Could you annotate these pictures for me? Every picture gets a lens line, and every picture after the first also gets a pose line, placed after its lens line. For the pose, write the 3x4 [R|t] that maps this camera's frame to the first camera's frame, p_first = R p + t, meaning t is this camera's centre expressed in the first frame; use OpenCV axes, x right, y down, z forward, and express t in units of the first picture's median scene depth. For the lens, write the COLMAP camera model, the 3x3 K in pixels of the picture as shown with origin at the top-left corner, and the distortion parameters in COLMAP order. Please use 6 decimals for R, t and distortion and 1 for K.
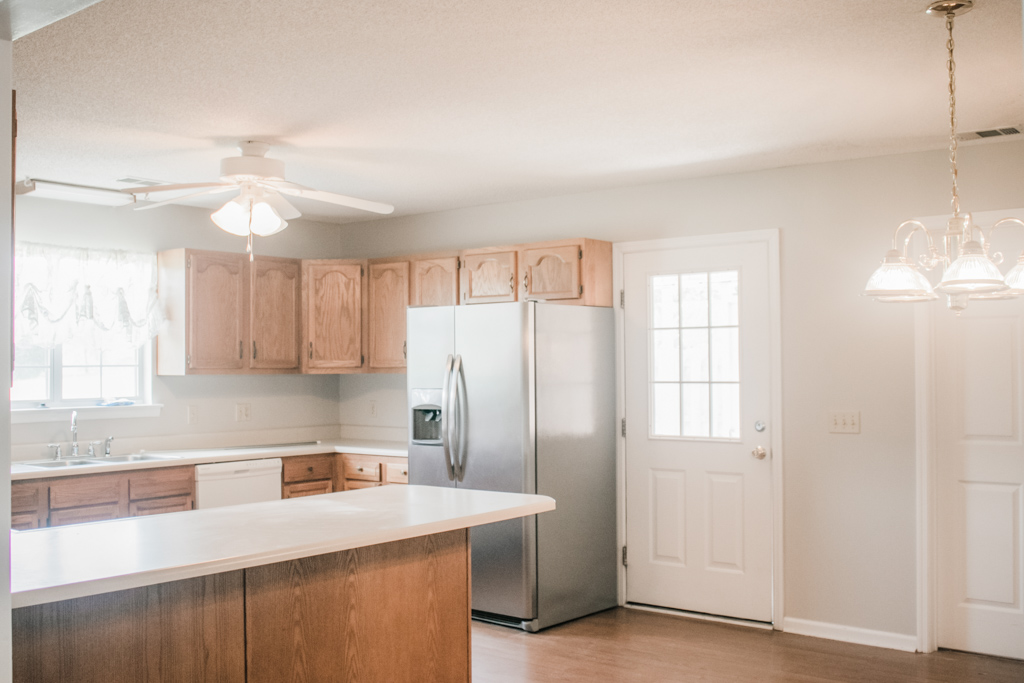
lens RADIAL K [[1072.2, 0, 506.5], [0, 1072.2, 341.0], [0, 0, 1]] dist [-0.076958, 0.000000]
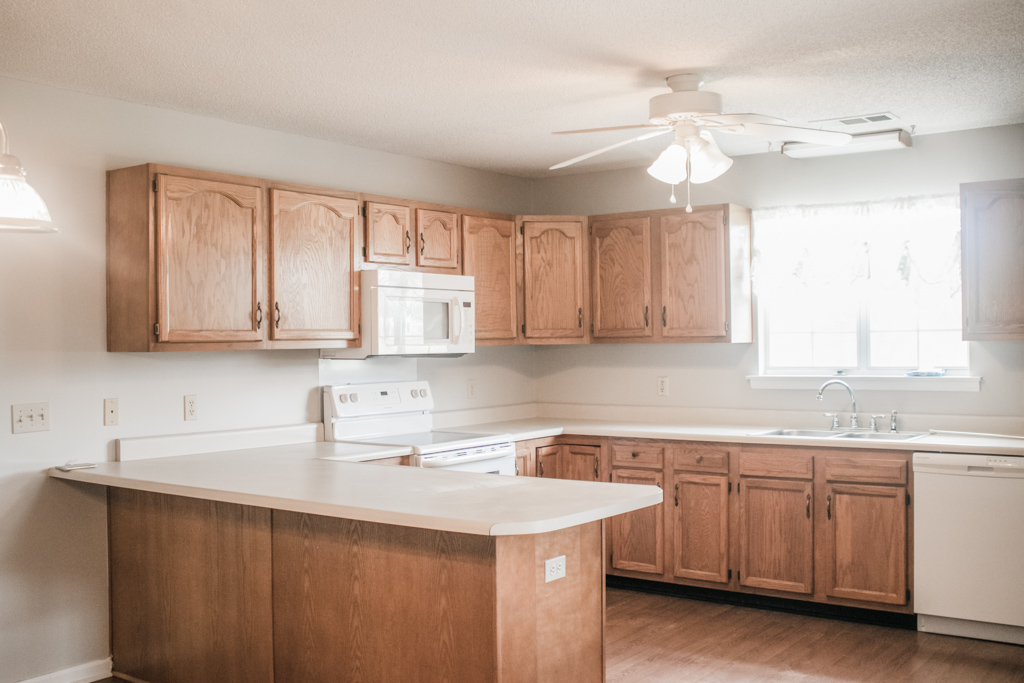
lens RADIAL K [[1072.2, 0, 510.9], [0, 1072.2, 342.3], [0, 0, 1]] dist [-0.076958, 0.000000]
pose [[0.029779, 0.009146, -0.999515, 0.511929], [0.033001, 0.999404, 0.010128, 0.013937], [0.999012, -0.033287, 0.029460, 0.669654]]
